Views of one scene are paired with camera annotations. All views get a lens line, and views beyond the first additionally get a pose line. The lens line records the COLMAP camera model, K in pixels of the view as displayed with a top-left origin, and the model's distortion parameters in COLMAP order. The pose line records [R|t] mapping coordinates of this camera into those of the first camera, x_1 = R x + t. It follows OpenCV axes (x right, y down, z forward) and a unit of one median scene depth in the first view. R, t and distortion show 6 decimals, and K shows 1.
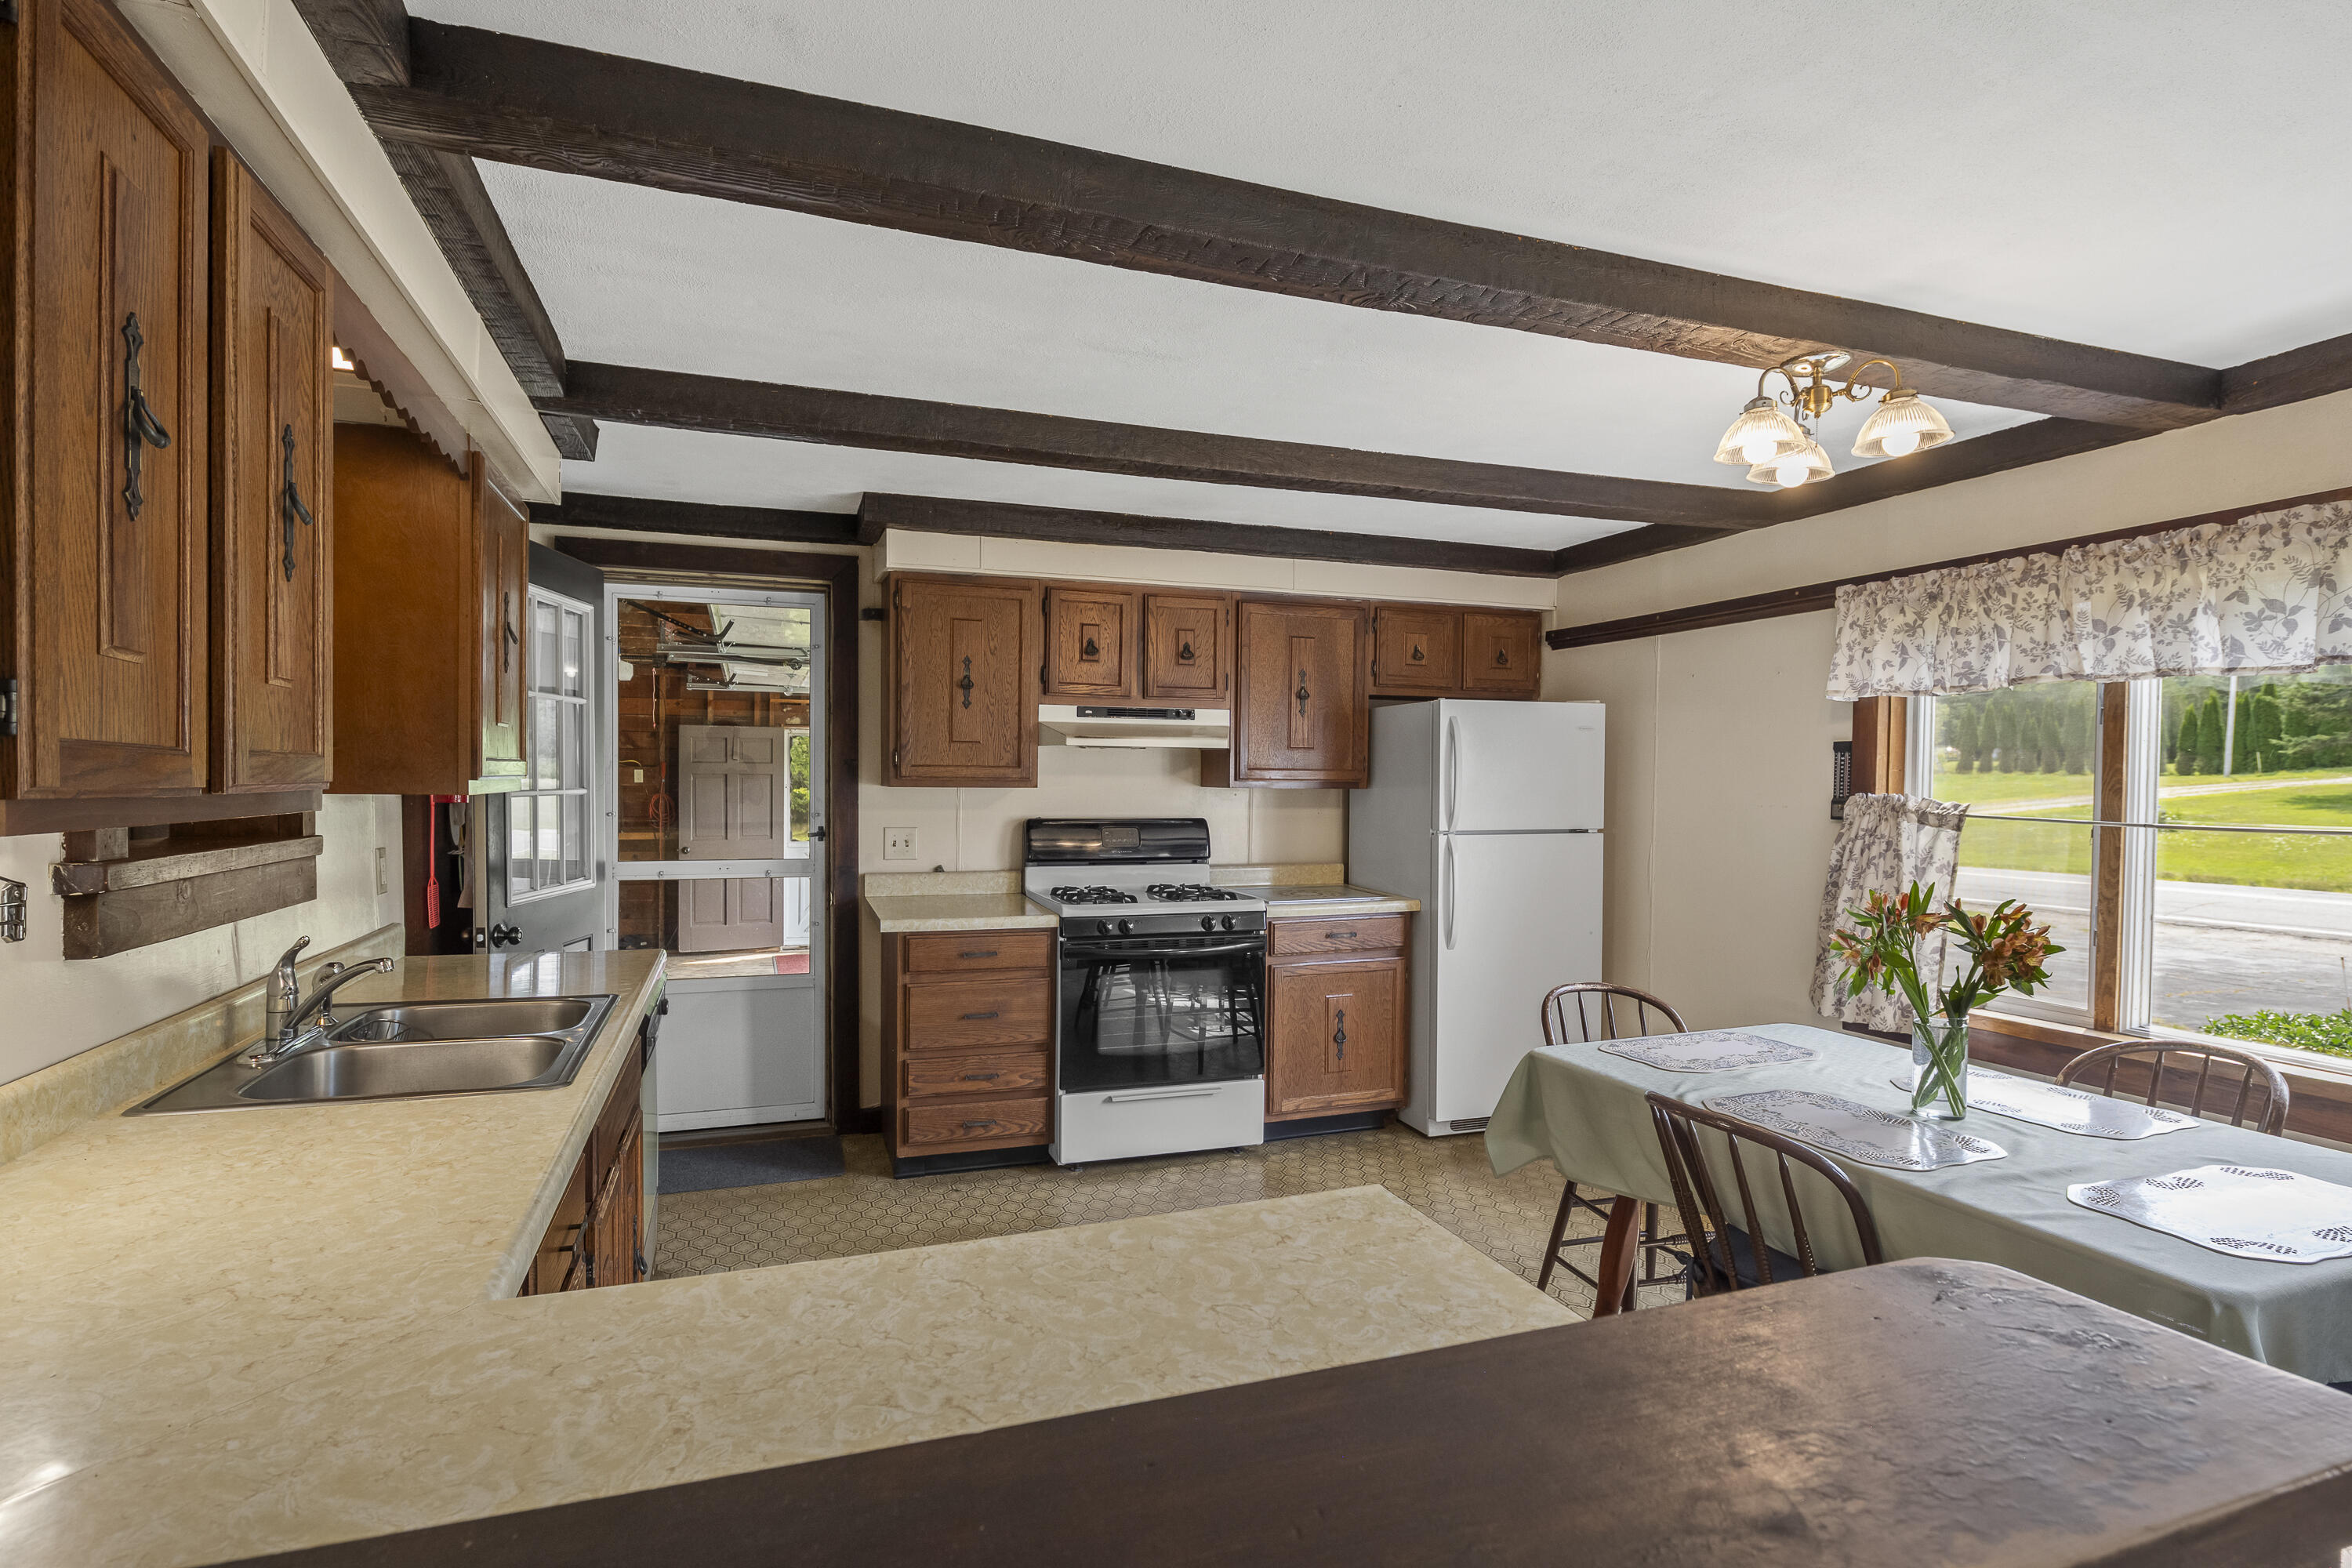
lens RADIAL K [[1173.0, 0, 1161.9], [0, 1173.0, 803.8], [0, 0, 1]] dist [-0.007659, -0.000824]
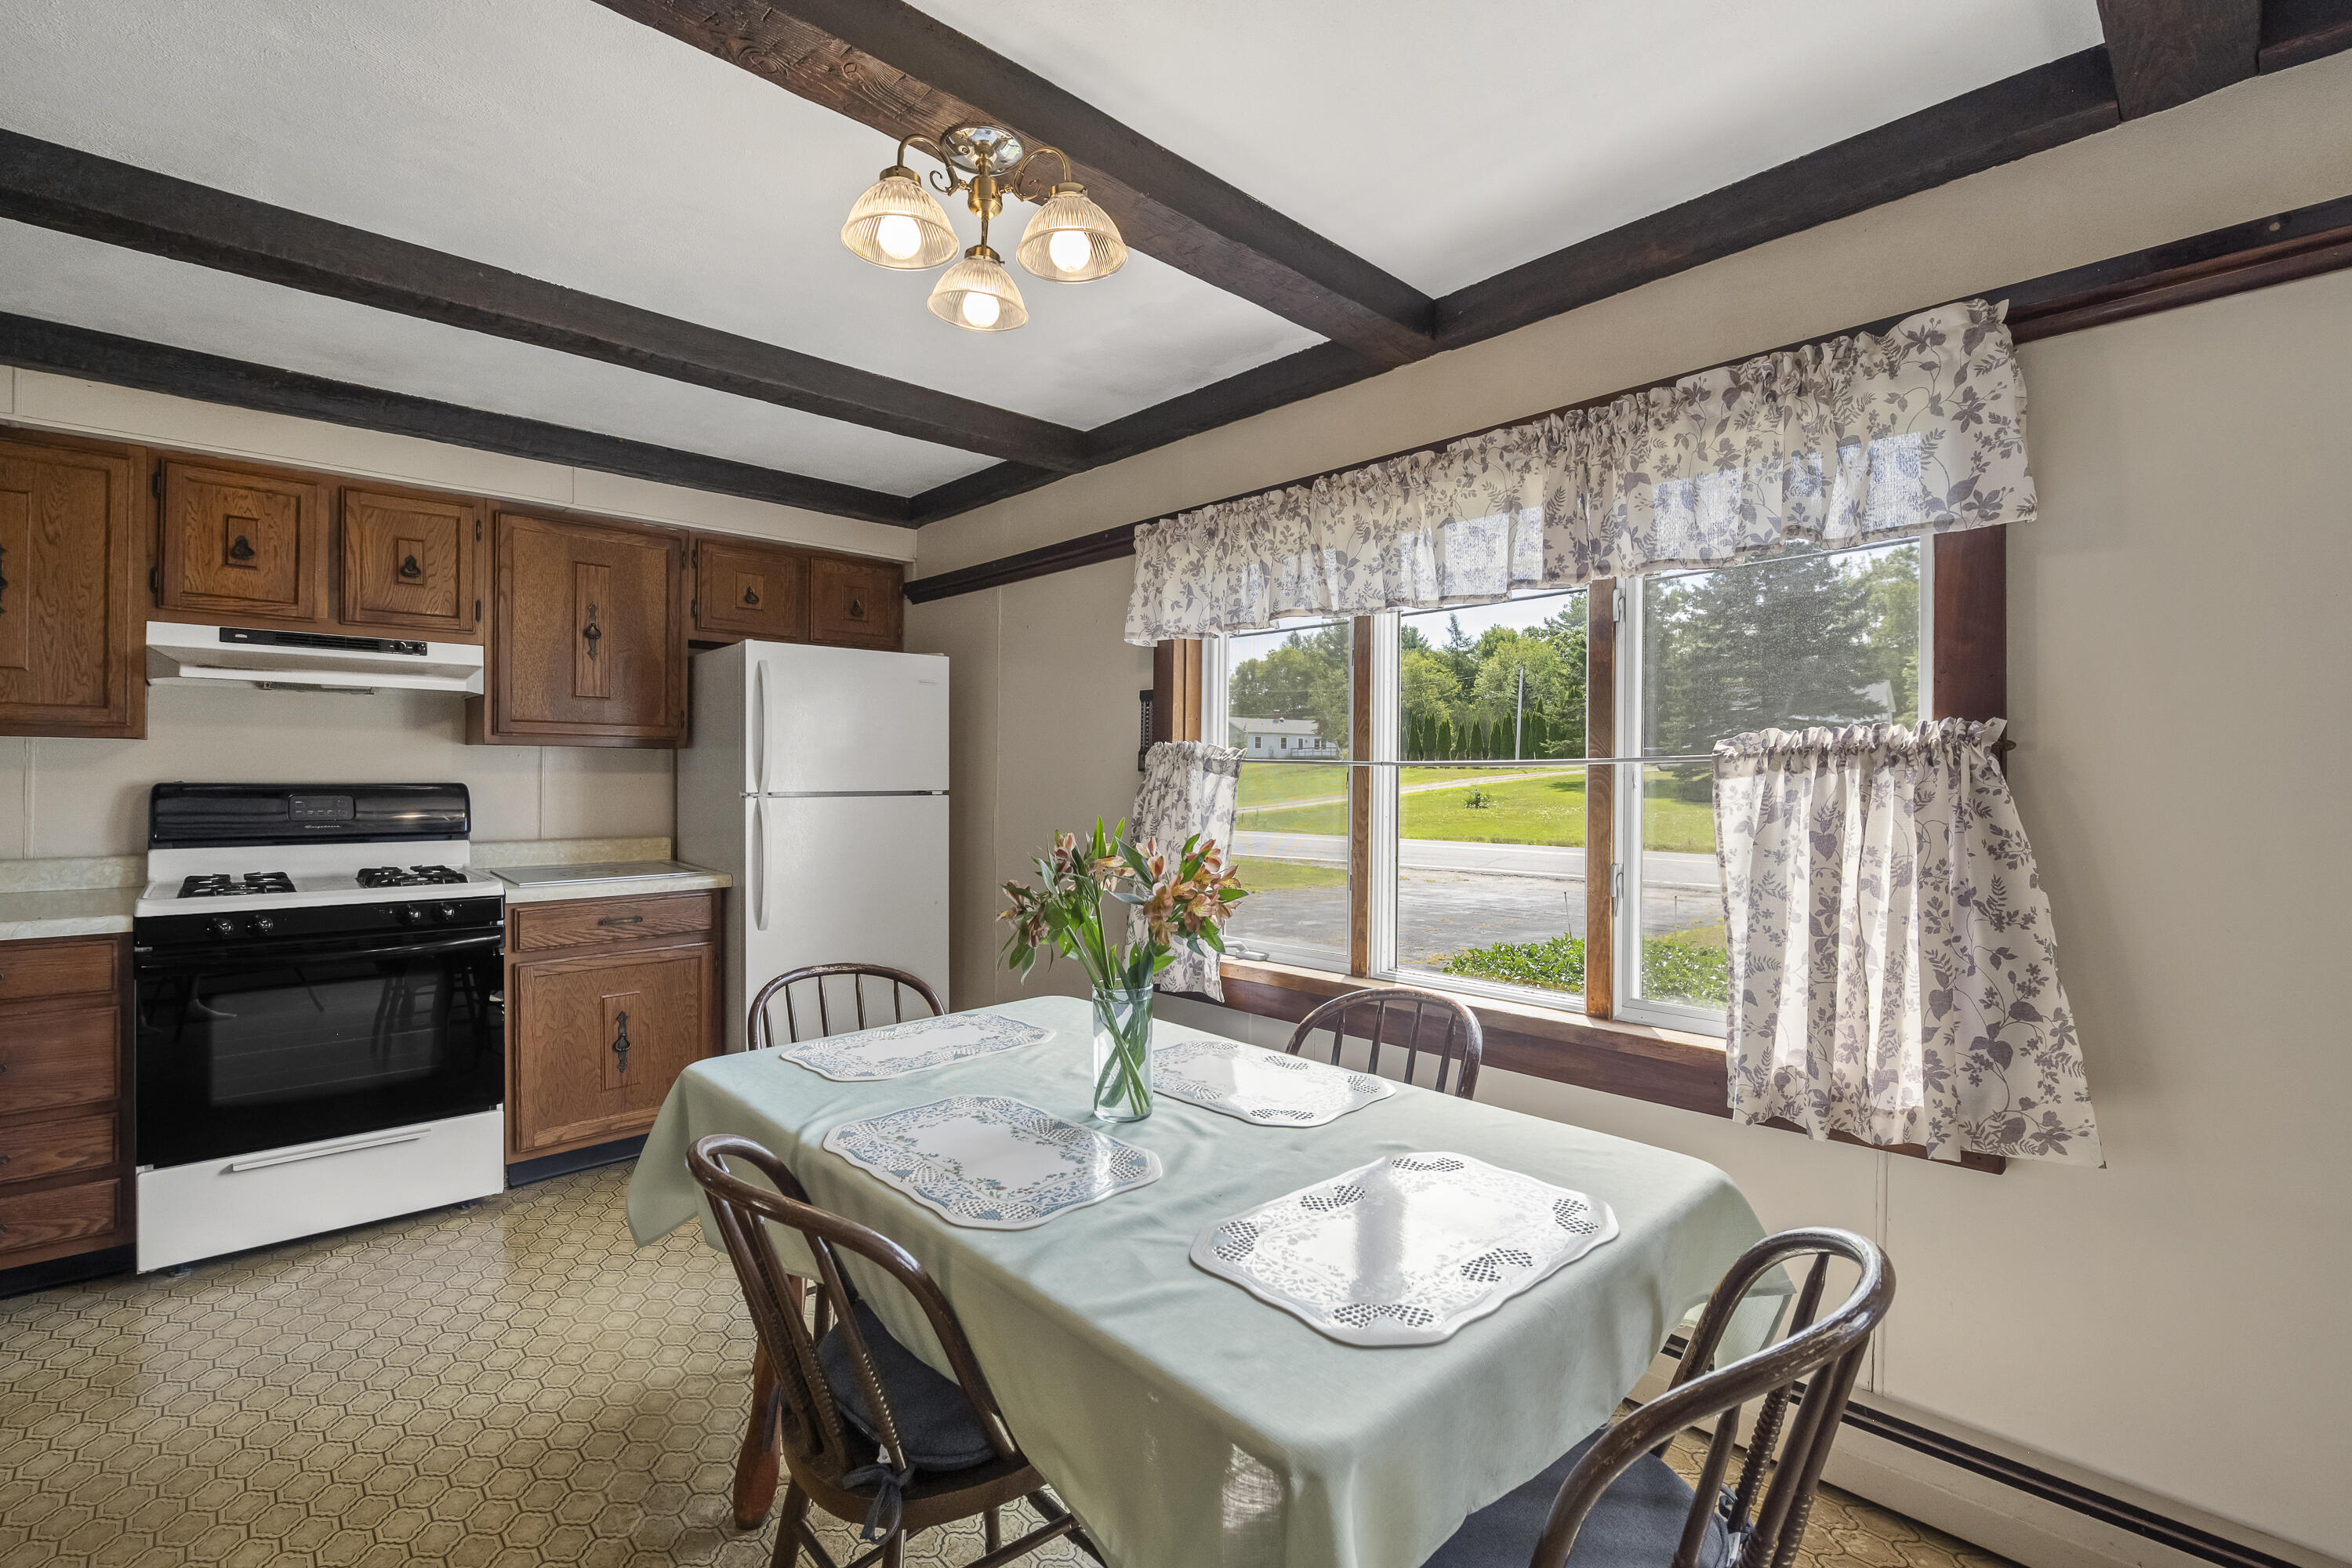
lens RADIAL K [[1038.3, 0, 1162.2], [0, 1038.3, 777.1], [0, 0, 1]] dist [-0.006876, -0.002334]
pose [[0.917577, -0.002935, 0.397548, 0.219137], [0.010221, 0.999816, -0.016209, 0.027737], [-0.397428, 0.018936, 0.917438, 0.184763]]
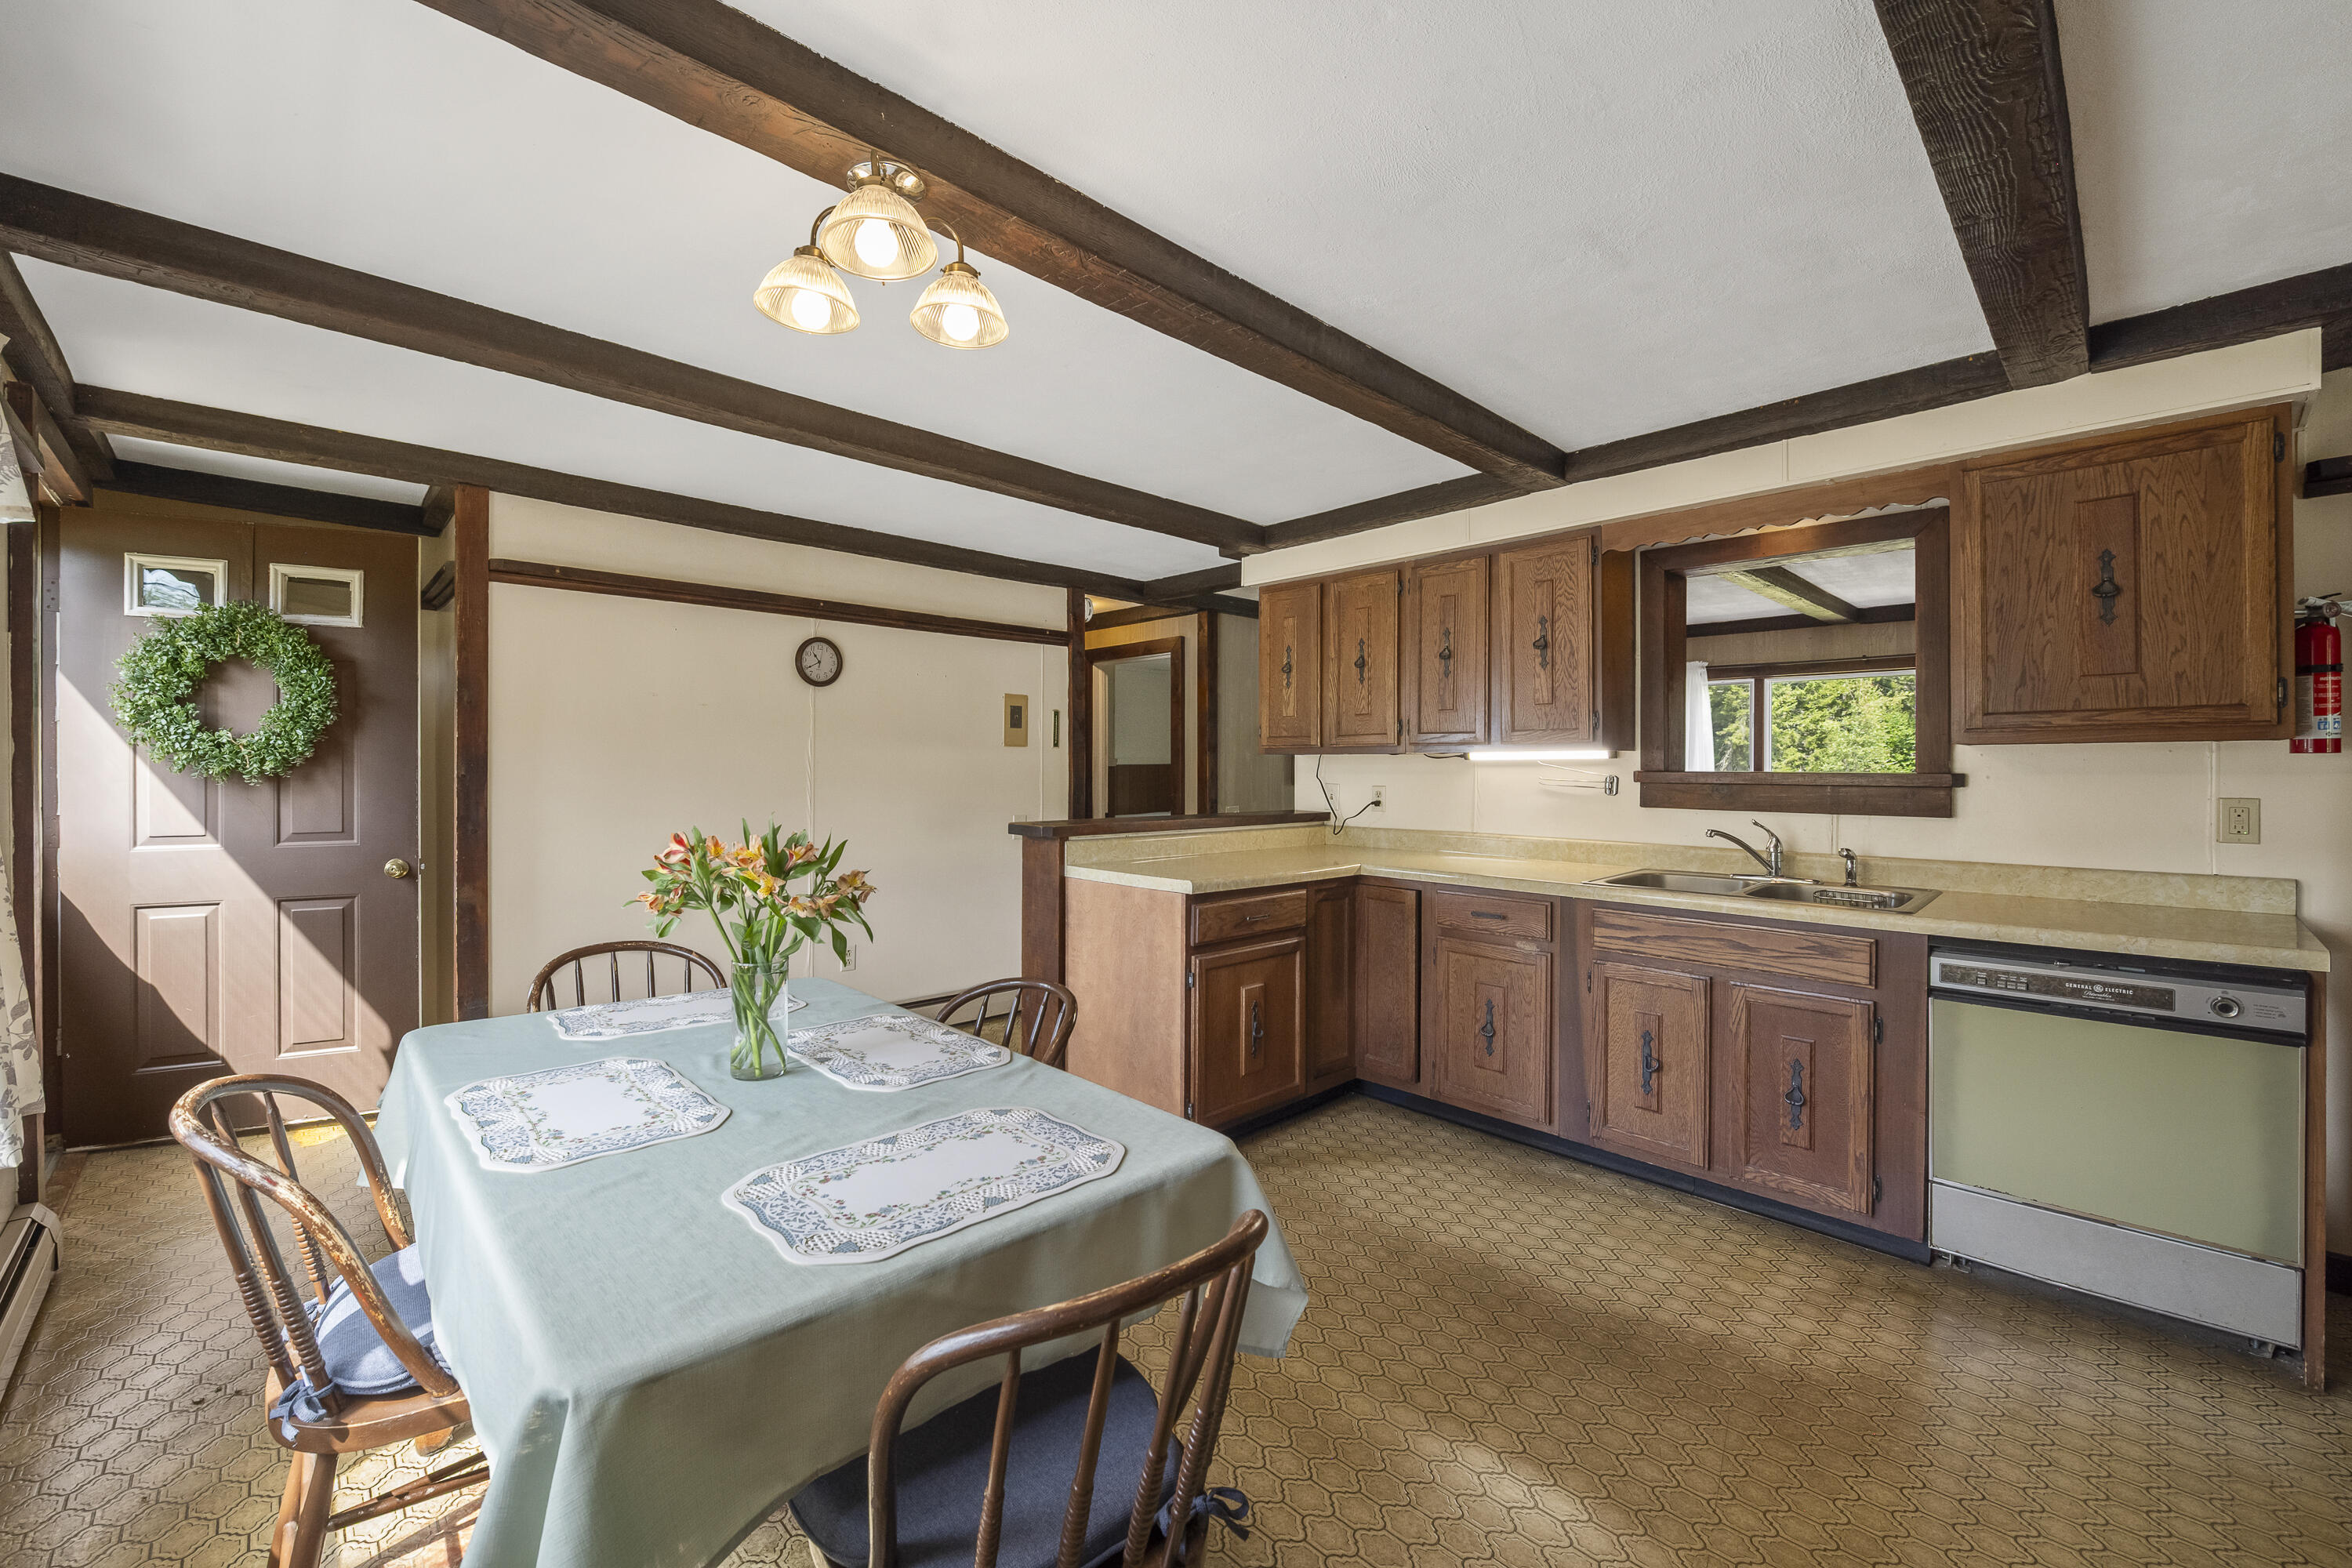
lens RADIAL K [[947.5, 0, 1158.6], [0, 947.5, 767.0], [0, 0, 1]] dist [-0.009614, -0.001246]
pose [[-0.914565, -0.008661, -0.404345, 0.359916], [-0.016511, 0.999737, 0.015930, 0.009342], [0.404101, 0.021245, -0.914468, 0.937768]]
